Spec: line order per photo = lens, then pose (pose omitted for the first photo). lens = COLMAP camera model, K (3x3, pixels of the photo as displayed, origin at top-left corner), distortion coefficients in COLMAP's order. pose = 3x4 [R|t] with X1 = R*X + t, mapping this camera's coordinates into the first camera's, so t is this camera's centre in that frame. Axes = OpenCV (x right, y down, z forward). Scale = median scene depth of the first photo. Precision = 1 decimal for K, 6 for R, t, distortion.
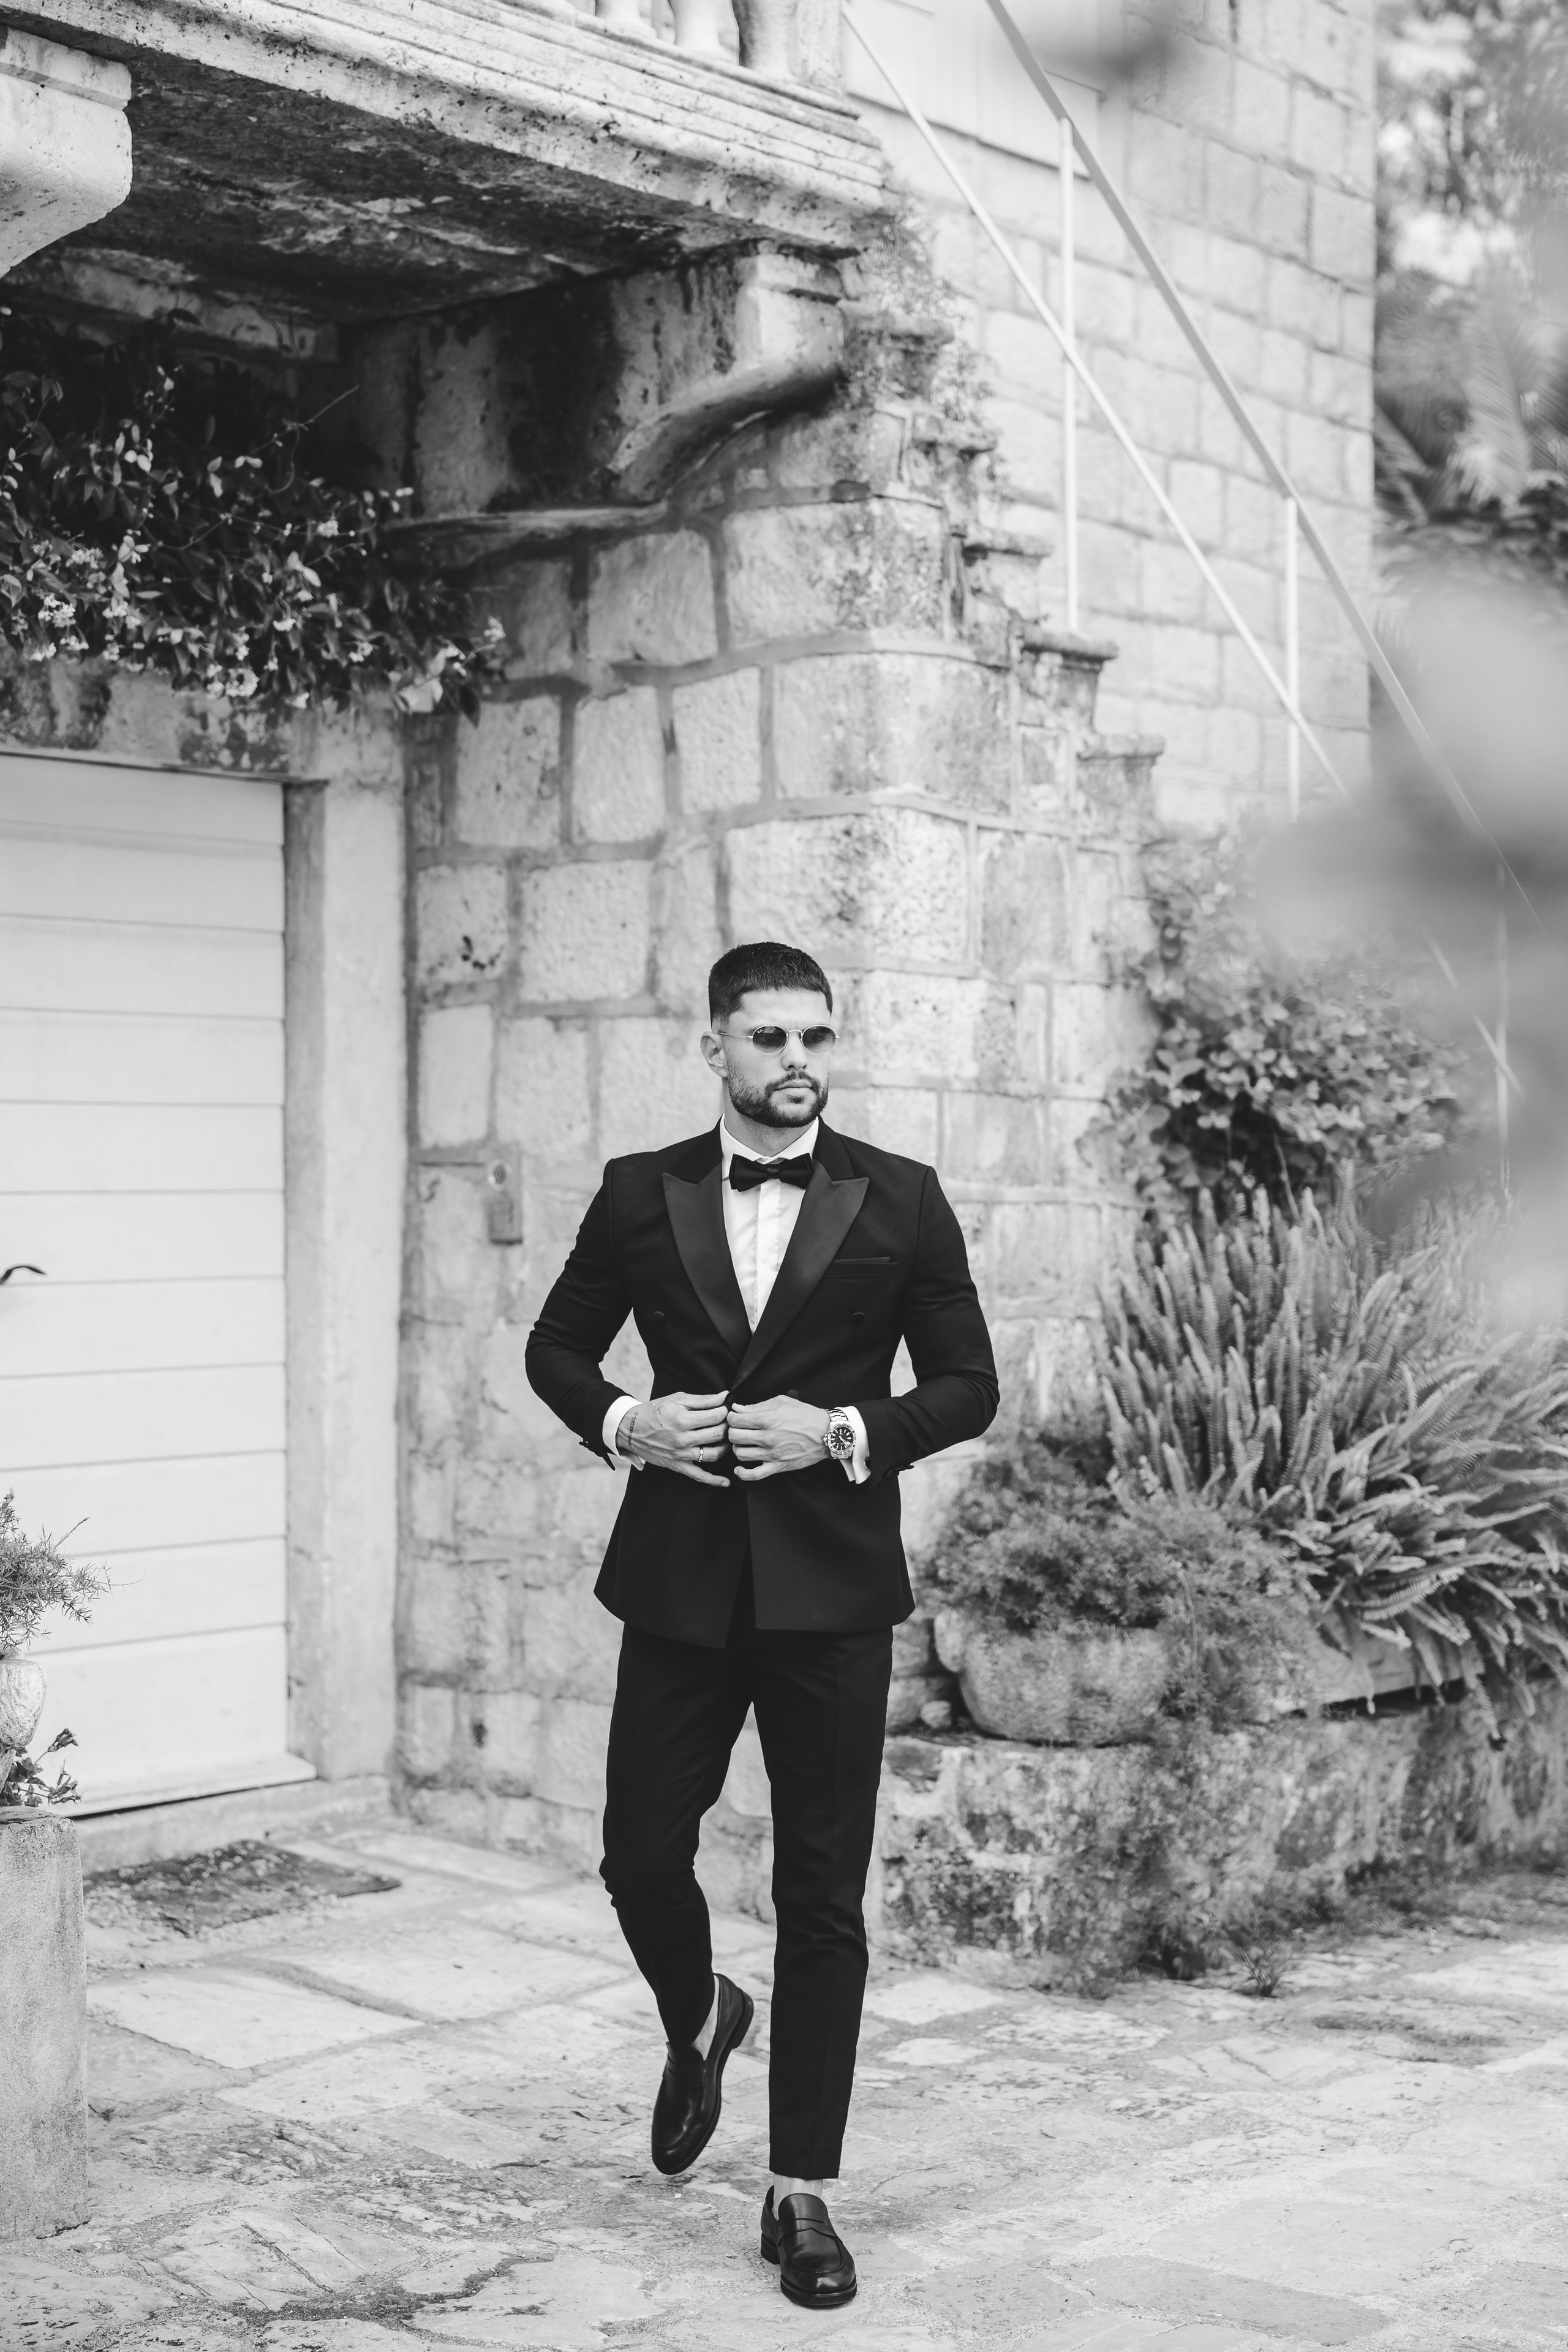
lens RADIAL K [[4051.2, 0, 821.4], [0, 4051.2, 1155.7], [0, 0, 1]] dist [0.061500, 0.037272]
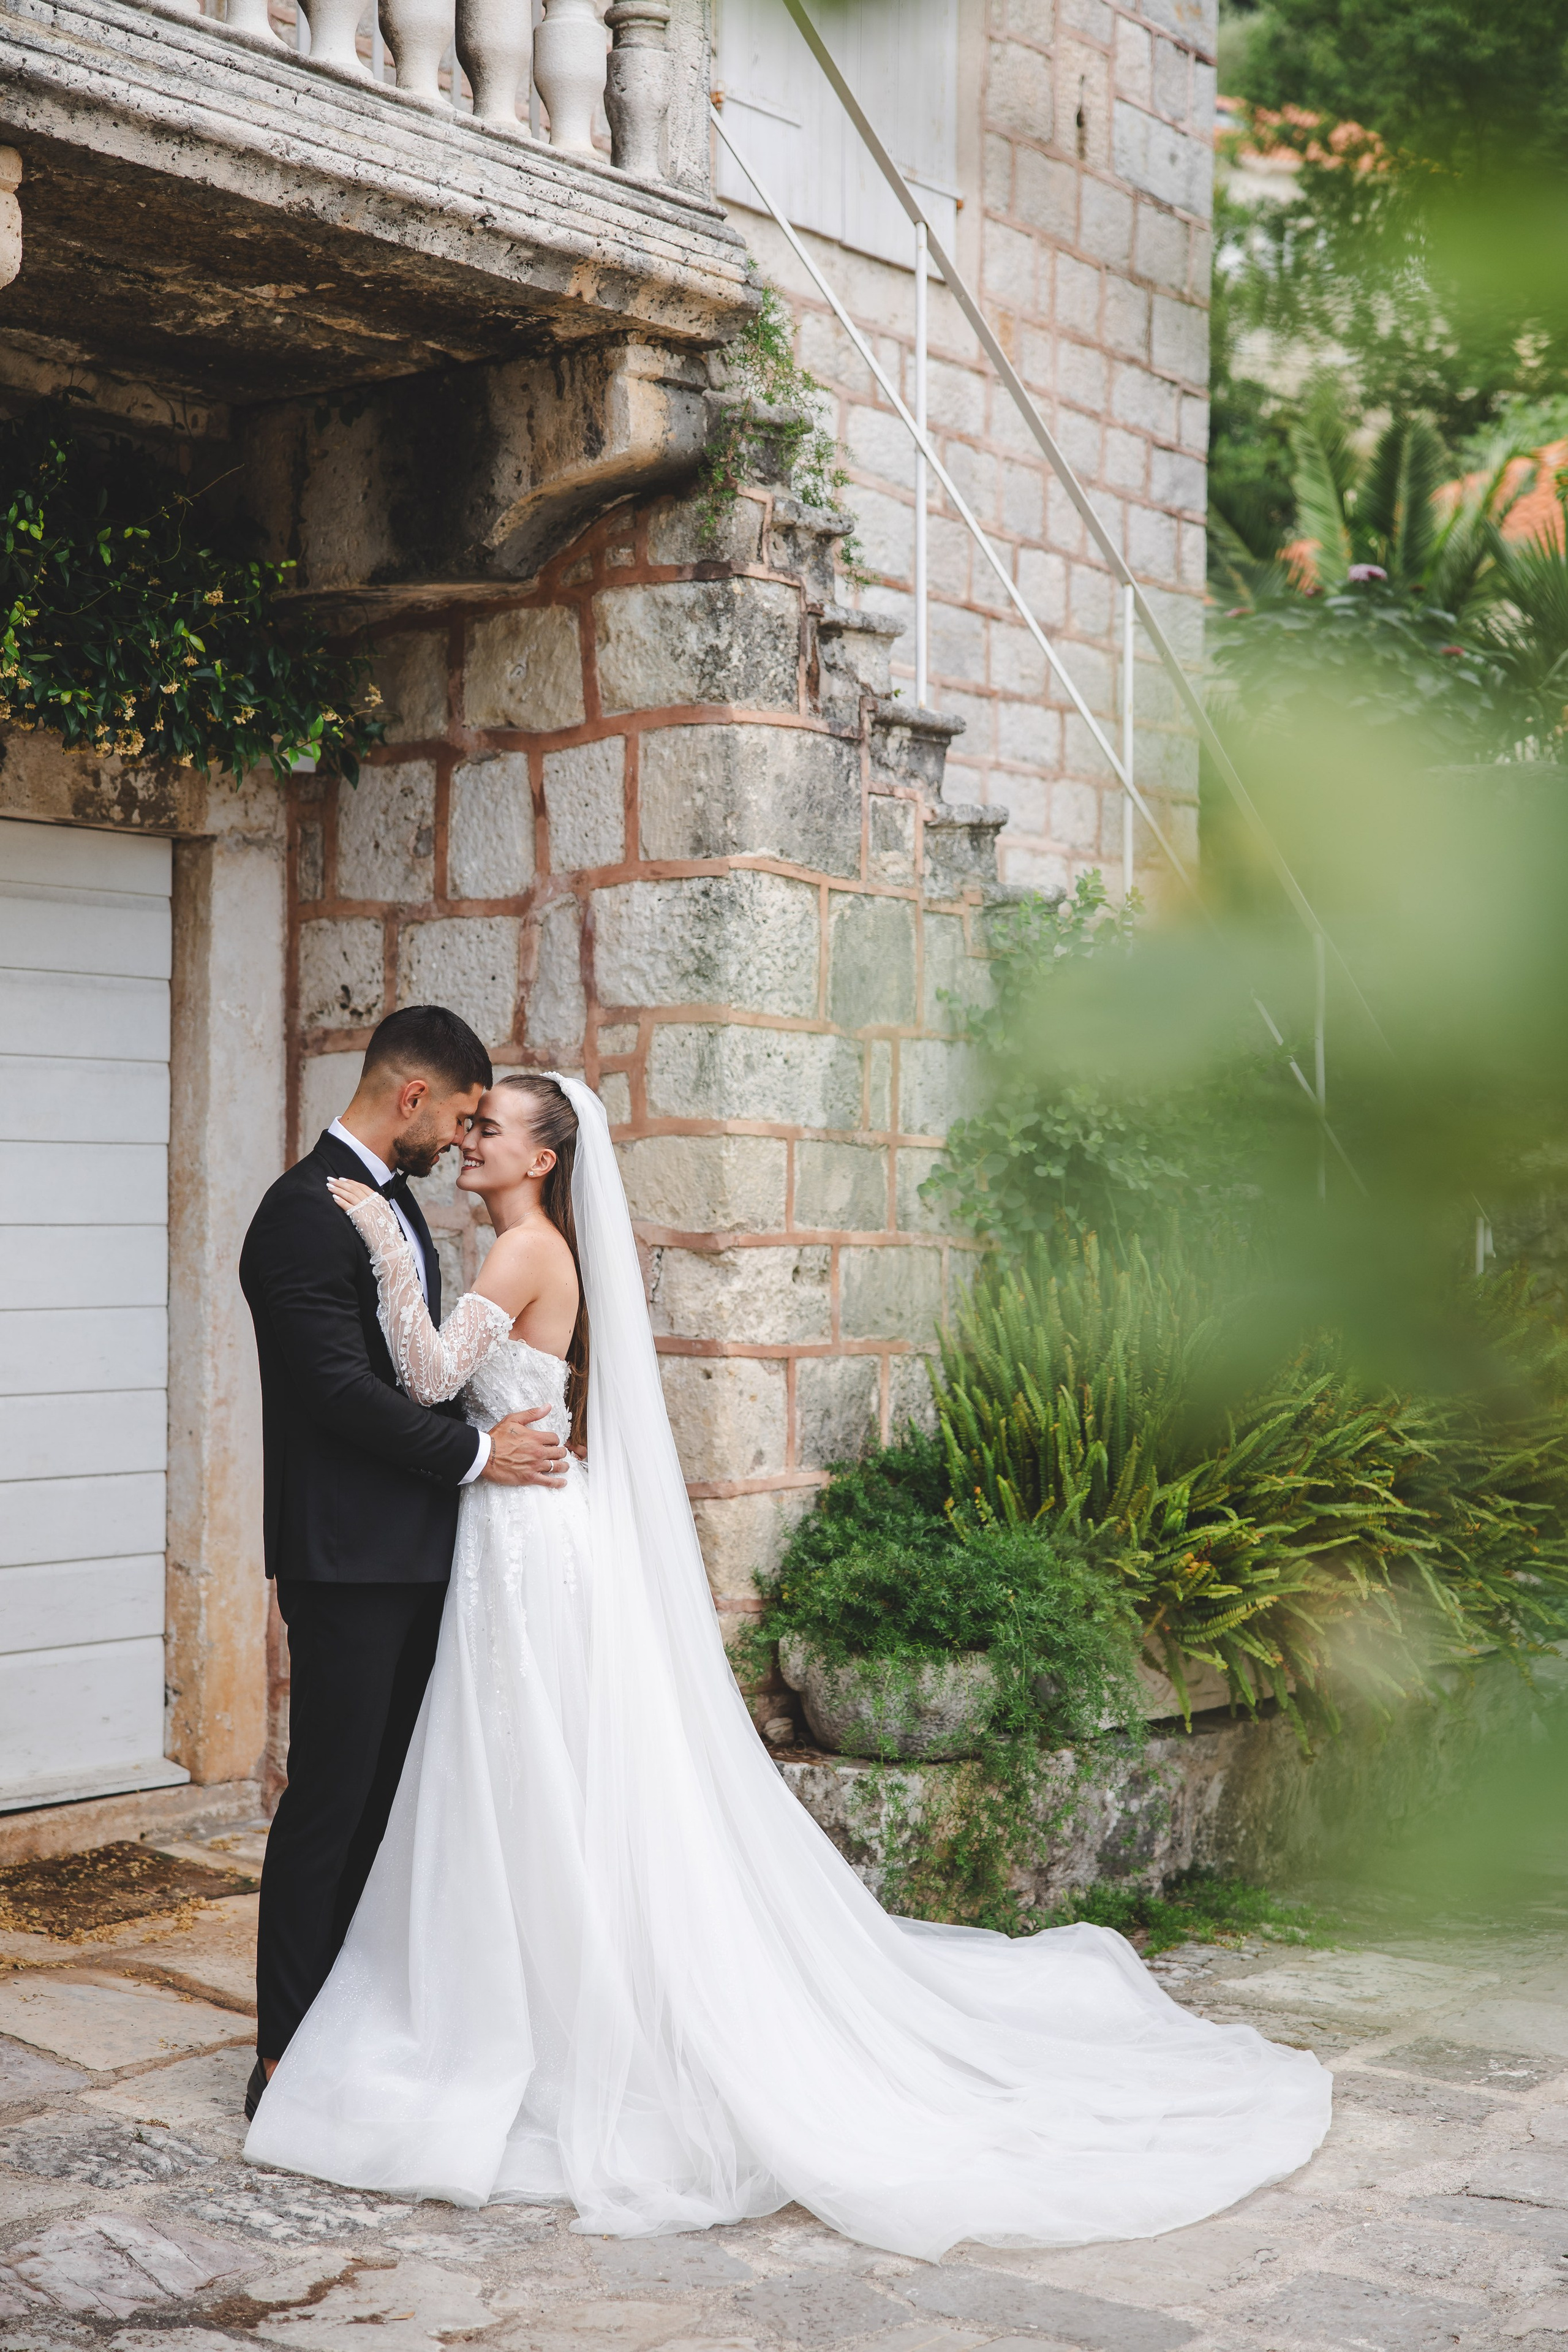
lens RADIAL K [[3704.3, 0, 784.0], [0, 3704.3, 1176.0], [0, 0, 1]] dist [0.037237, 0.132387]
pose [[0.999646, 0.013107, 0.023160, 0.005413], [-0.013079, 0.999914, -0.001373, -0.005119], [-0.023176, 0.001069, 0.999731, 0.035058]]
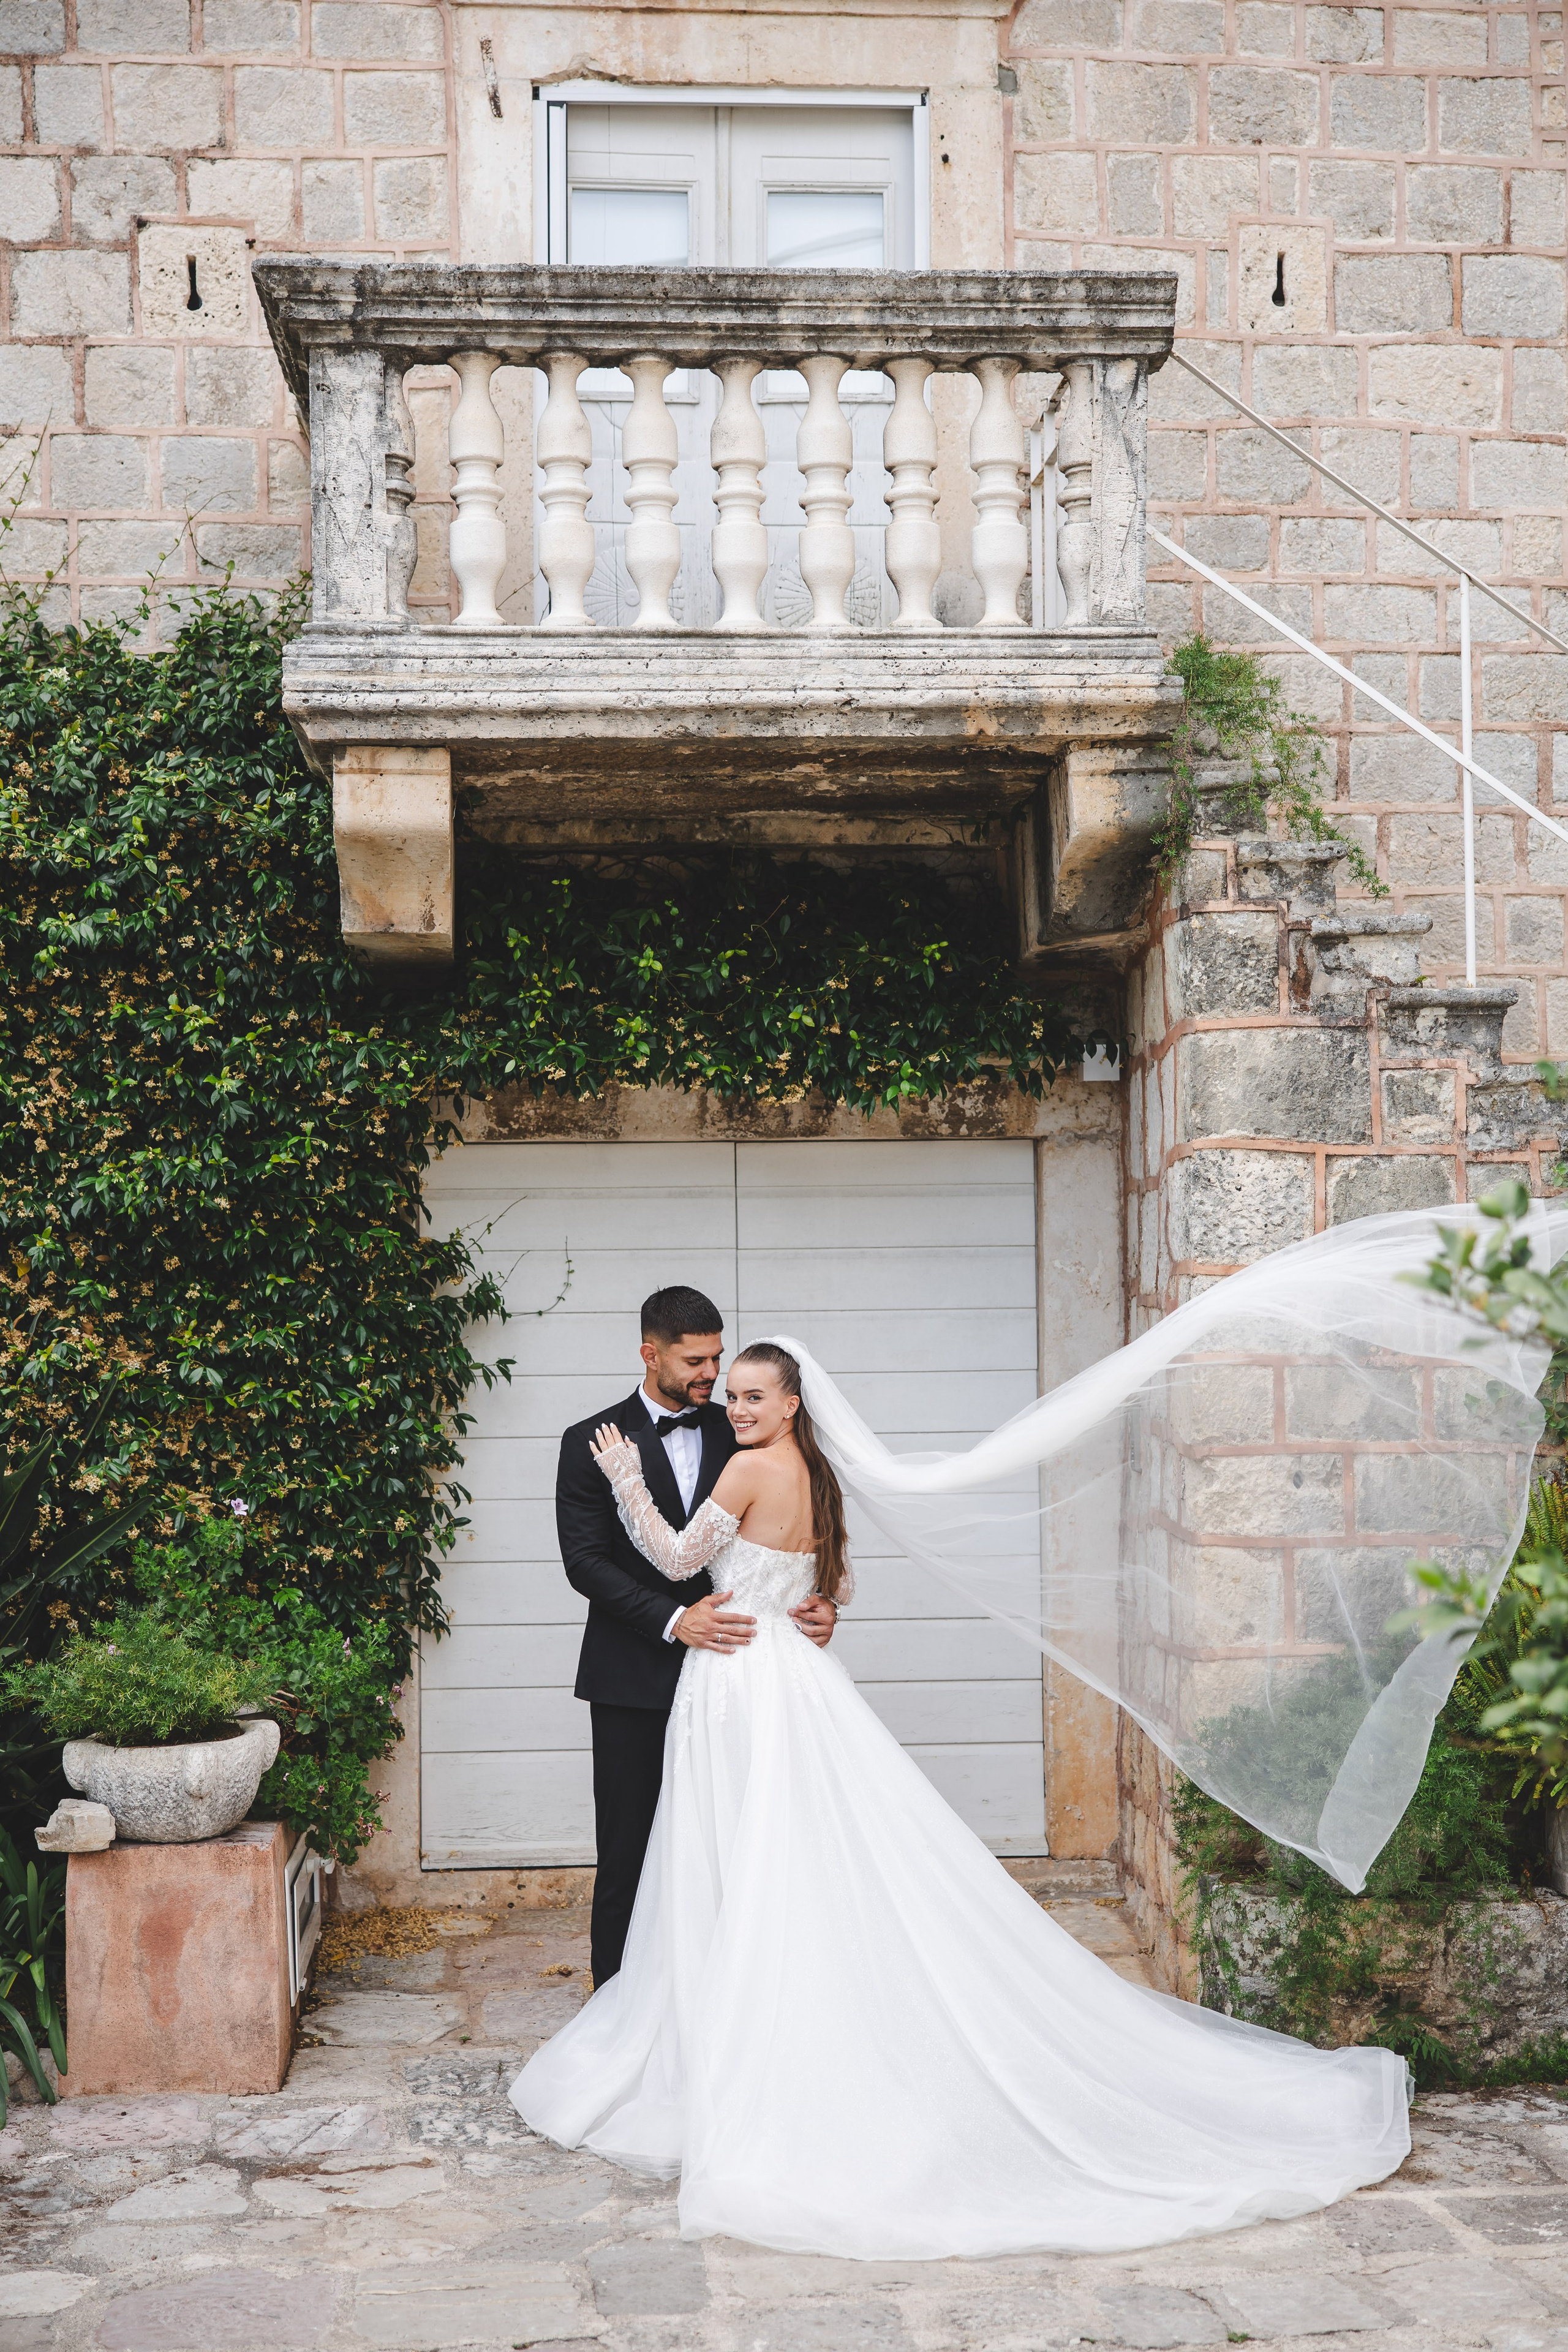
lens RADIAL K [[3259.2, 0, 825.8], [0, 3259.2, 1190.1], [0, 0, 1]] dist [0.054373, -0.074759]
pose [[0.670685, -0.038523, -0.740741, 0.705185], [0.014864, 0.999148, -0.038503, -0.034320], [0.741593, 0.014813, 0.670686, 0.205349]]
